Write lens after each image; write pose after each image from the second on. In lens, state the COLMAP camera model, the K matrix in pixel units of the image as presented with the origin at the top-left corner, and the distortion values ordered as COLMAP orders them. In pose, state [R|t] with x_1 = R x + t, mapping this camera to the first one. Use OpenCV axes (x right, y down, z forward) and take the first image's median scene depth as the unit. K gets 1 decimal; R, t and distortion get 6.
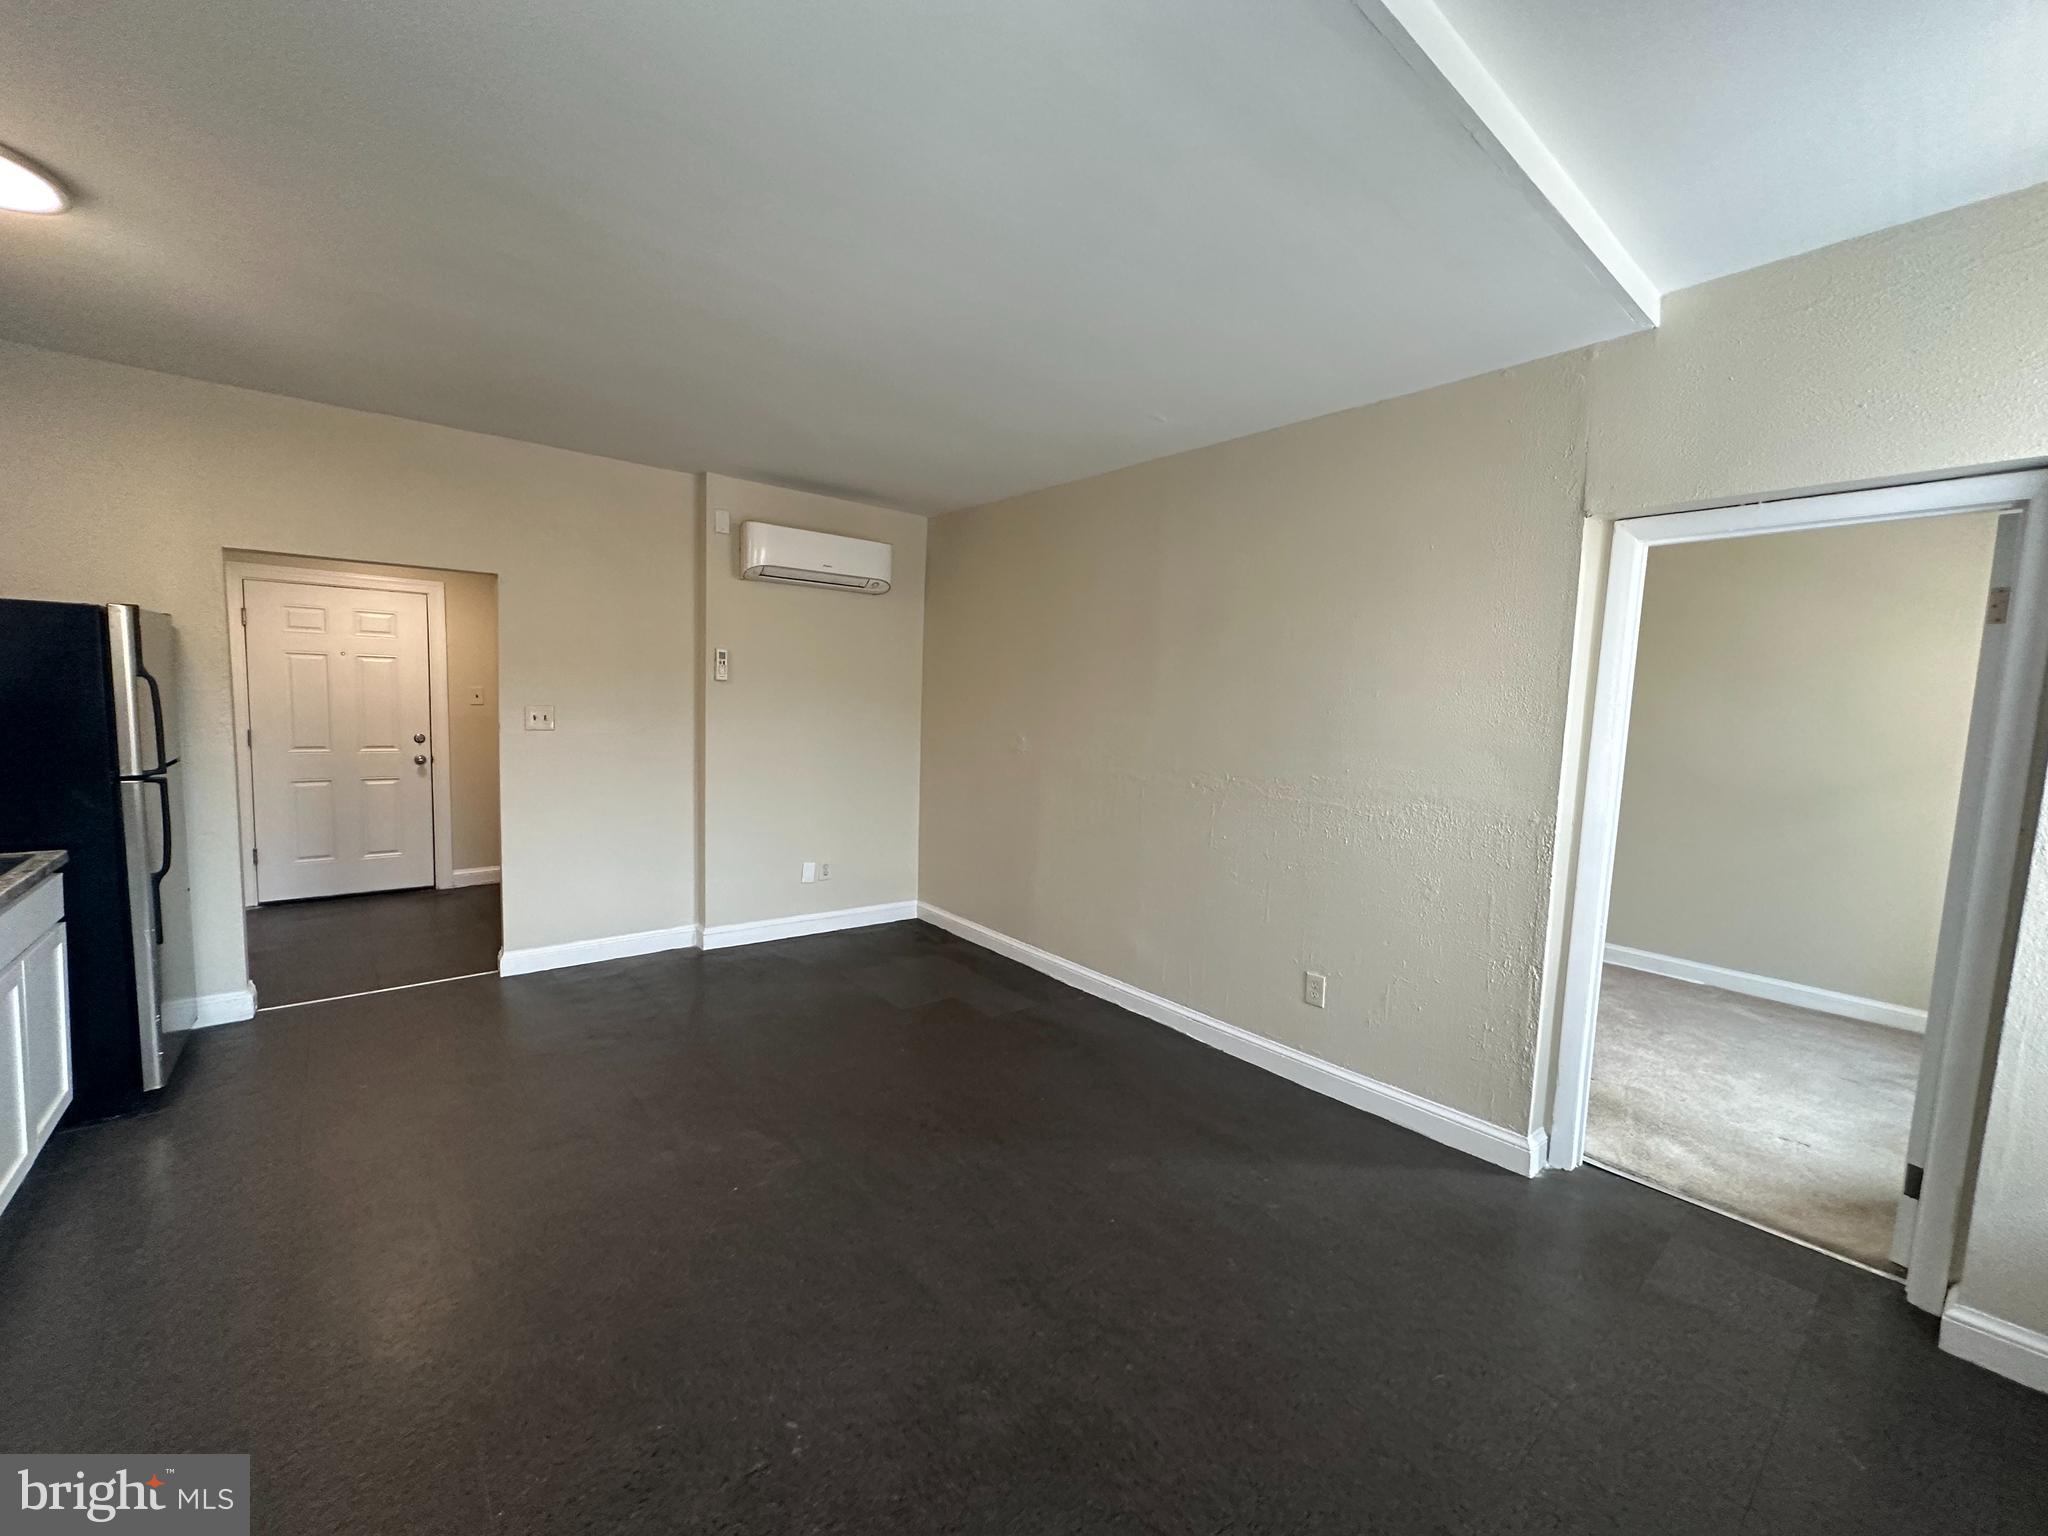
lens RADIAL K [[821.2, 0, 1024.0], [0, 821.2, 768.0], [0, 0, 1]] dist [-0.000579, 0.000294]
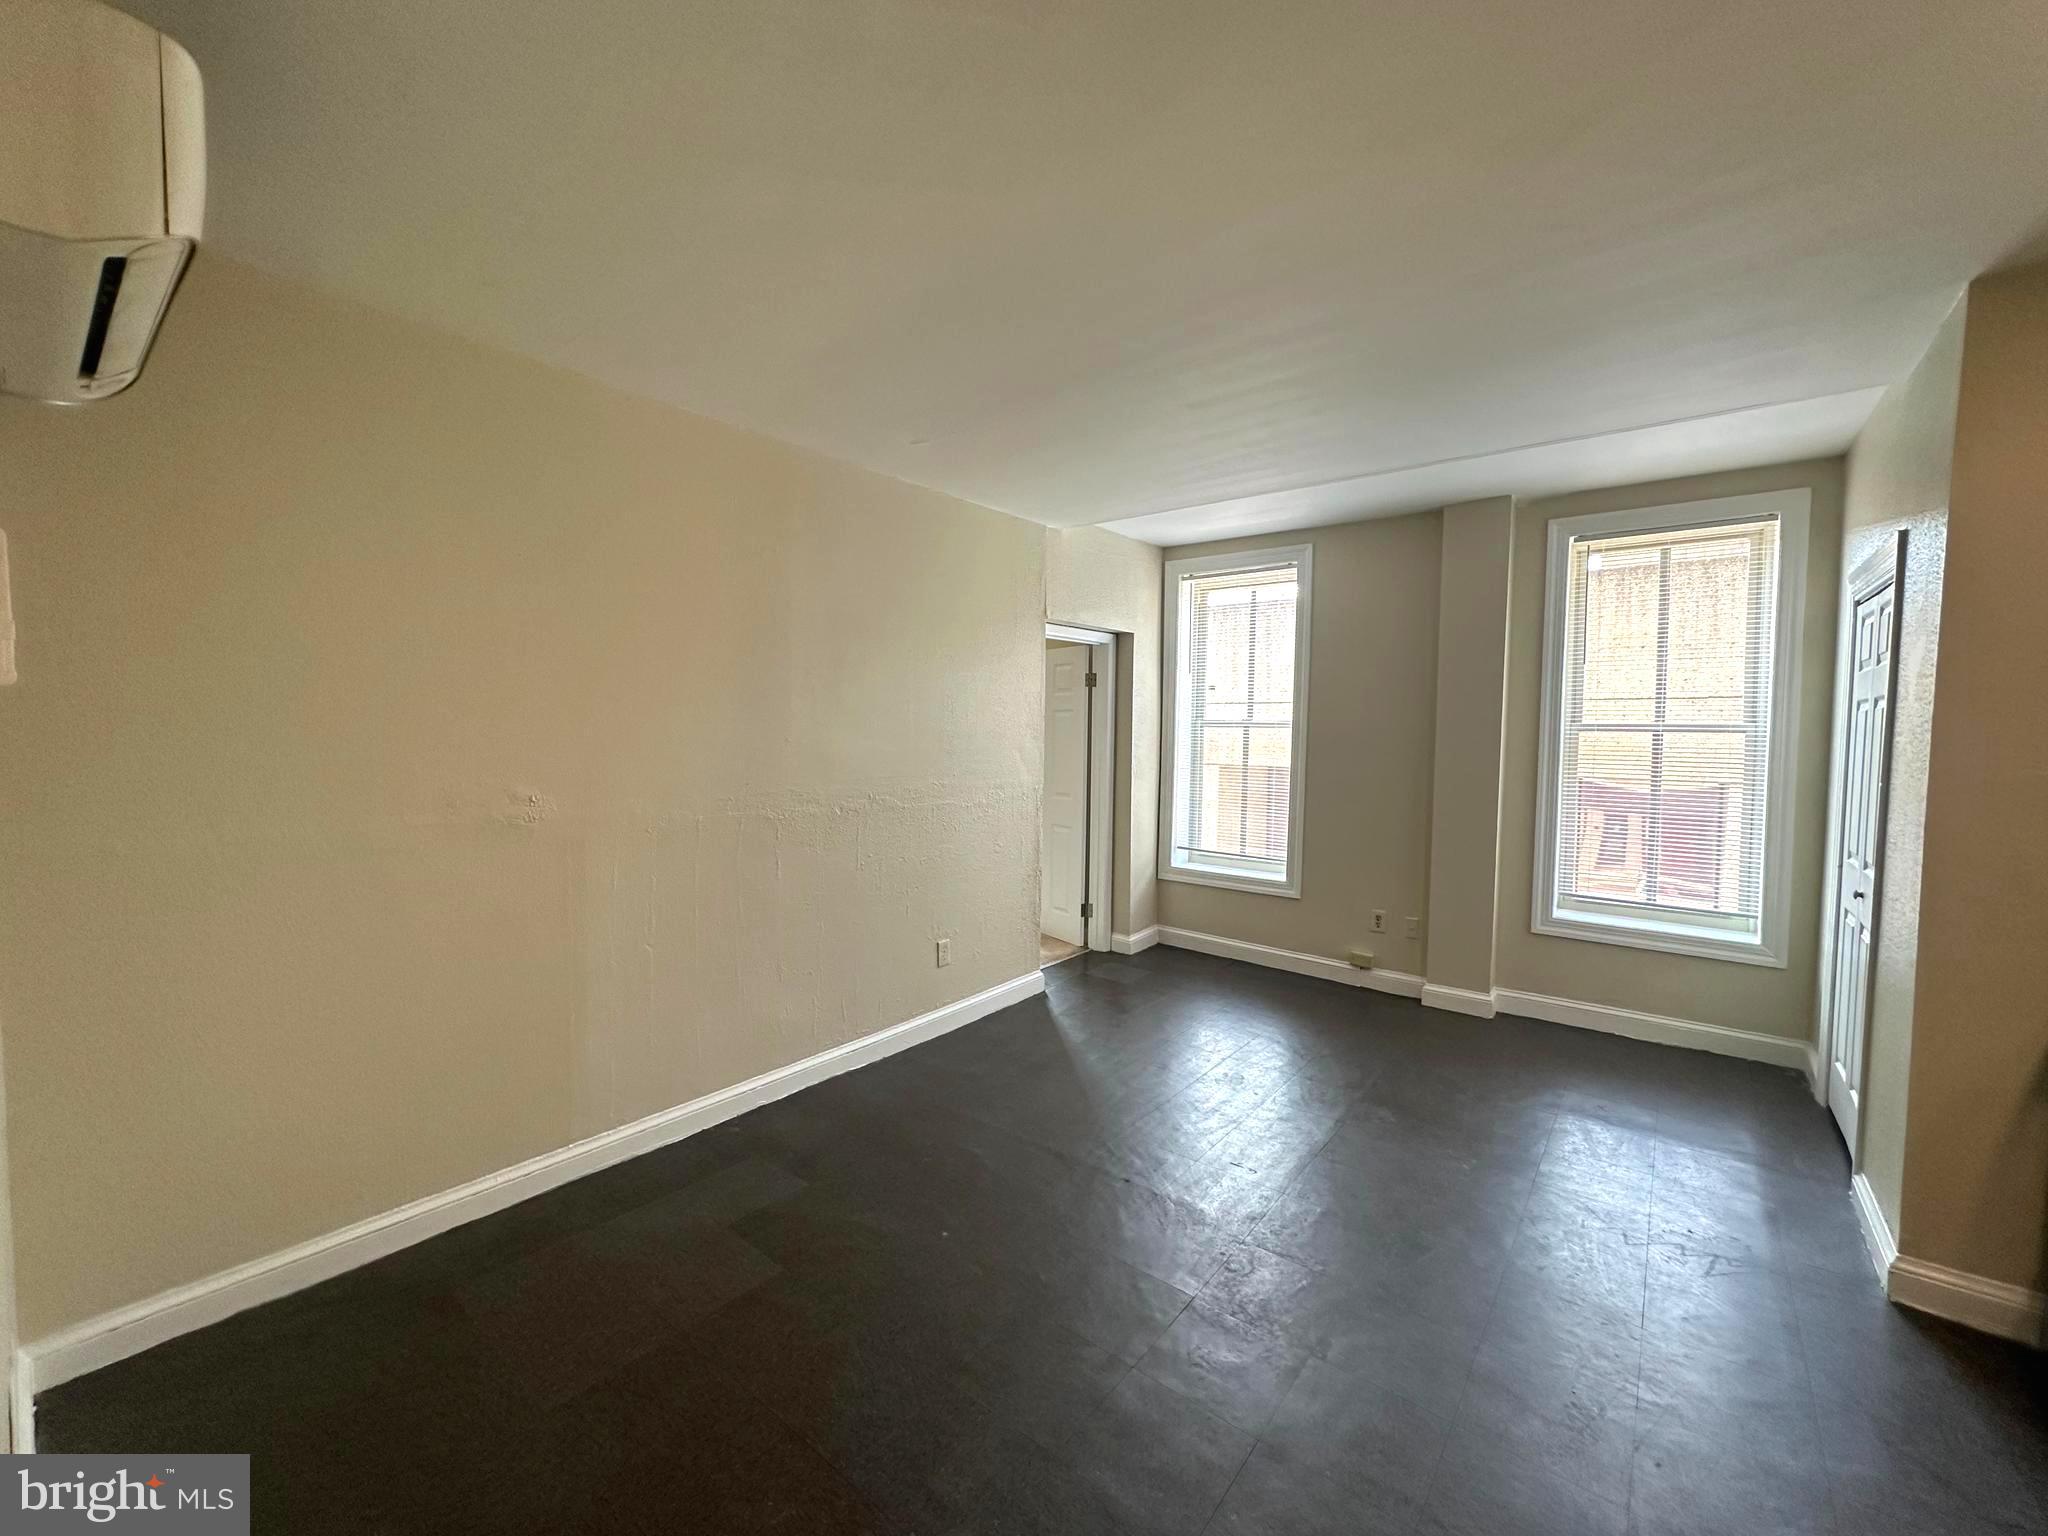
lens RADIAL K [[821.2, 0, 1024.0], [0, 821.2, 768.0], [0, 0, 1]] dist [-0.000579, 0.000294]
pose [[-0.198575, -0.083390, 0.976532, -0.643132], [0.070363, 0.992590, 0.099069, -0.091771], [-0.977557, 0.088384, -0.191236, 0.818734]]
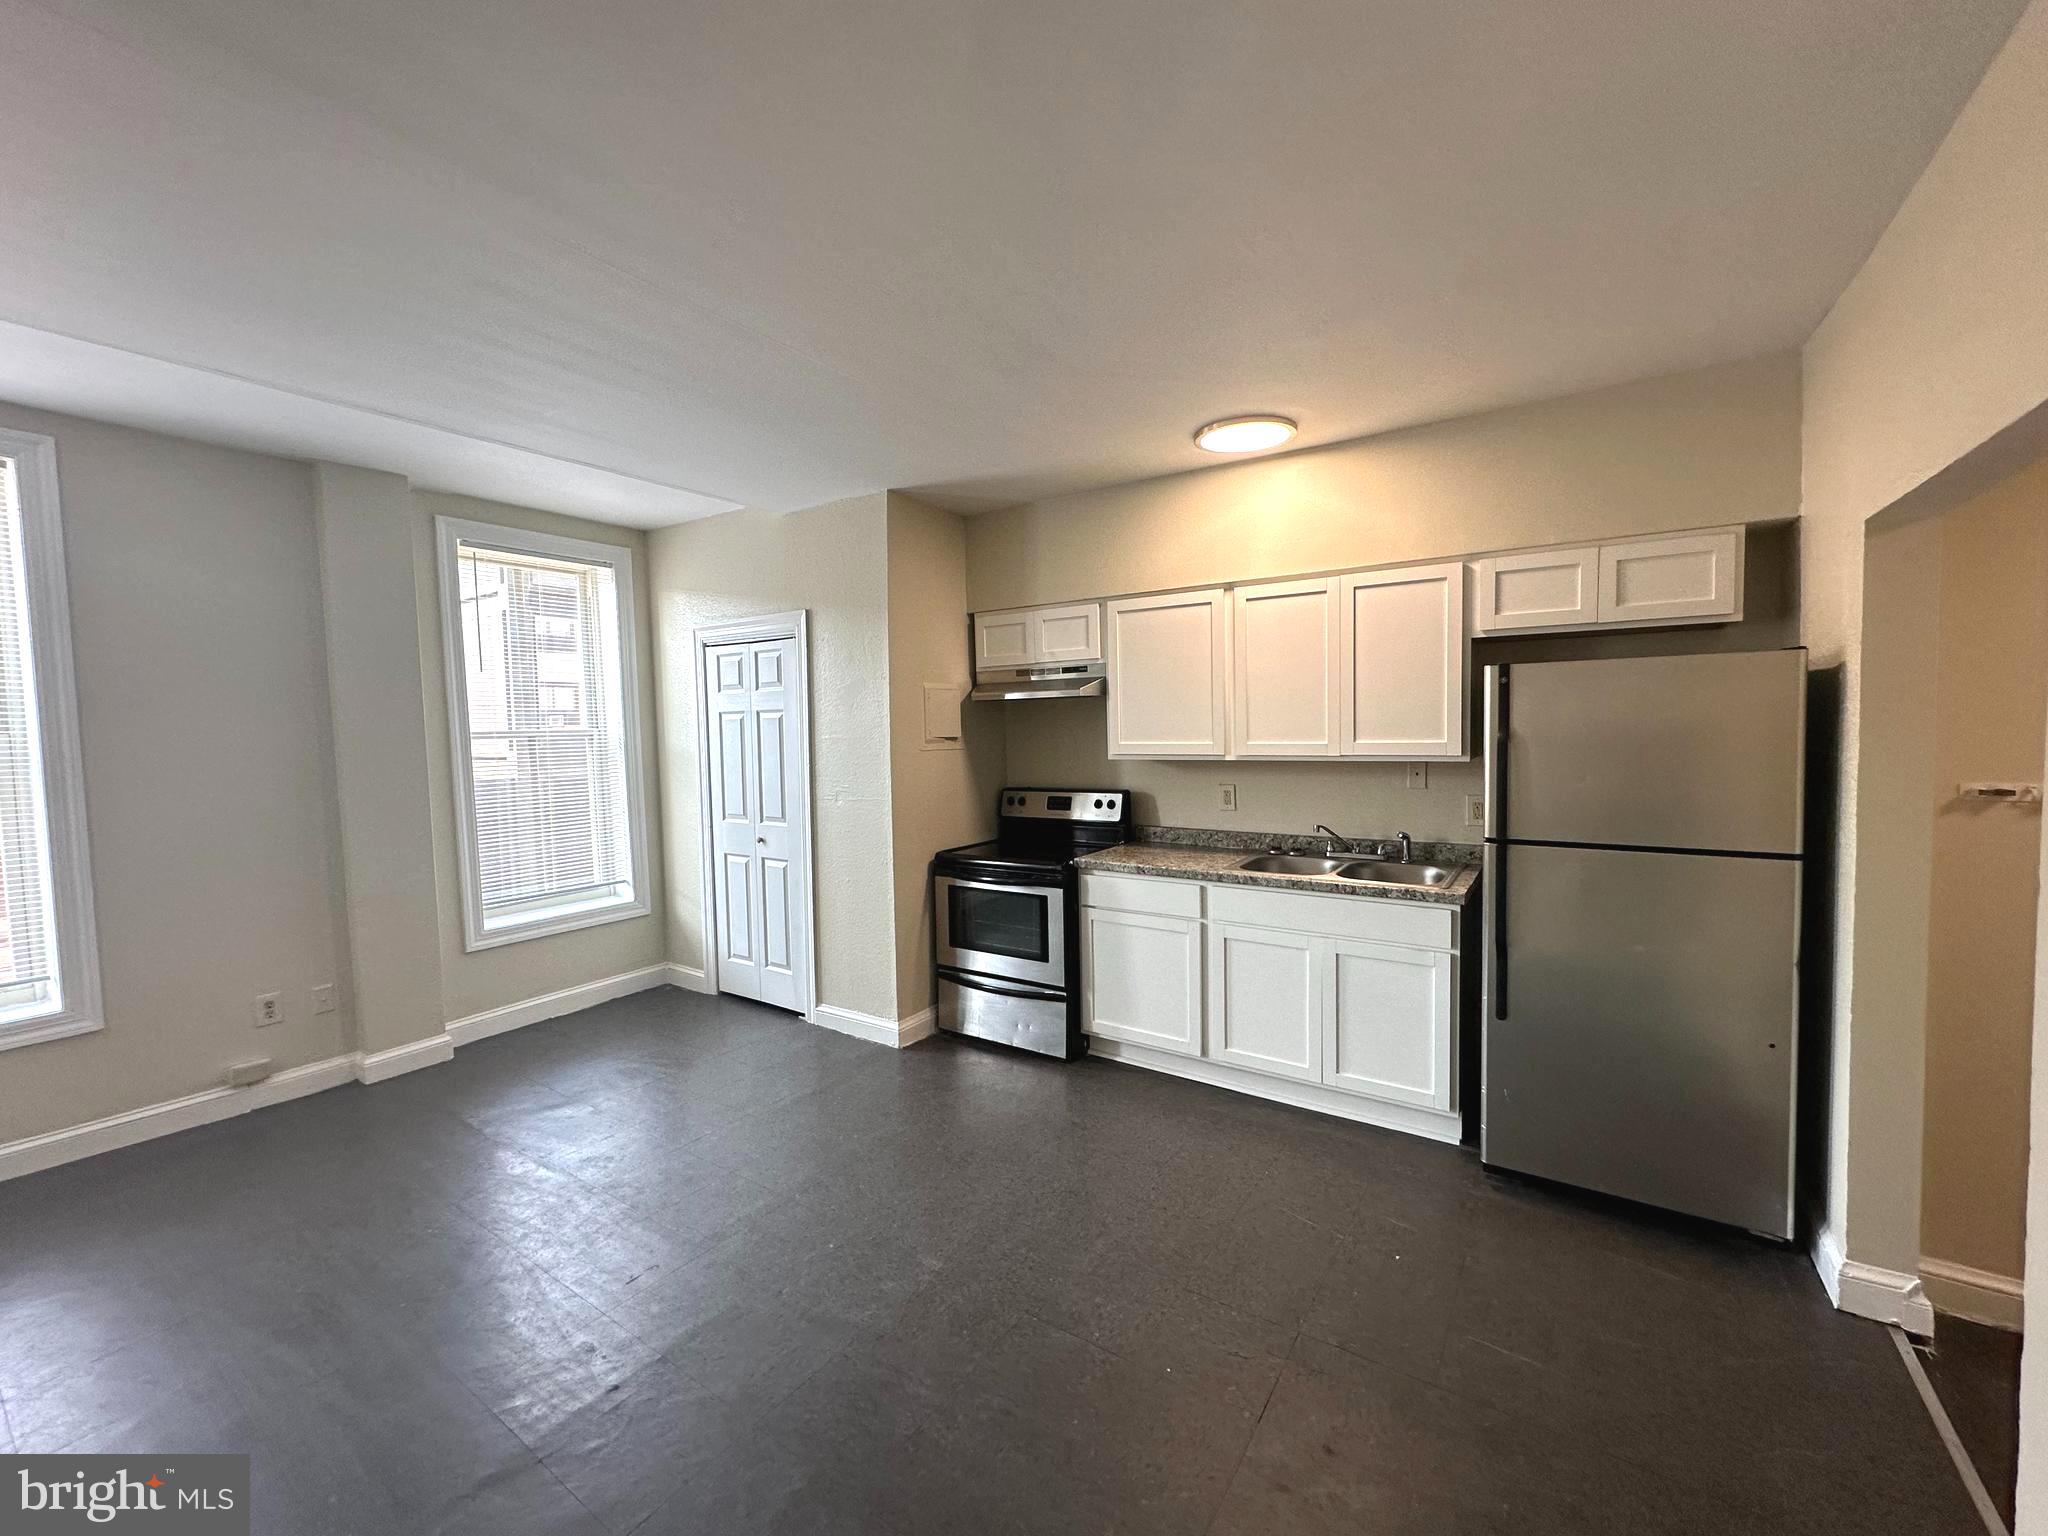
lens RADIAL K [[821.2, 0, 1024.0], [0, 821.2, 768.0], [0, 0, 1]] dist [-0.000579, 0.000294]
pose [[-0.961104, -0.001818, -0.276182, -0.169786], [-0.039597, 0.990555, 0.131273, -0.110307], [0.273335, 0.137103, -0.952098, 1.083248]]
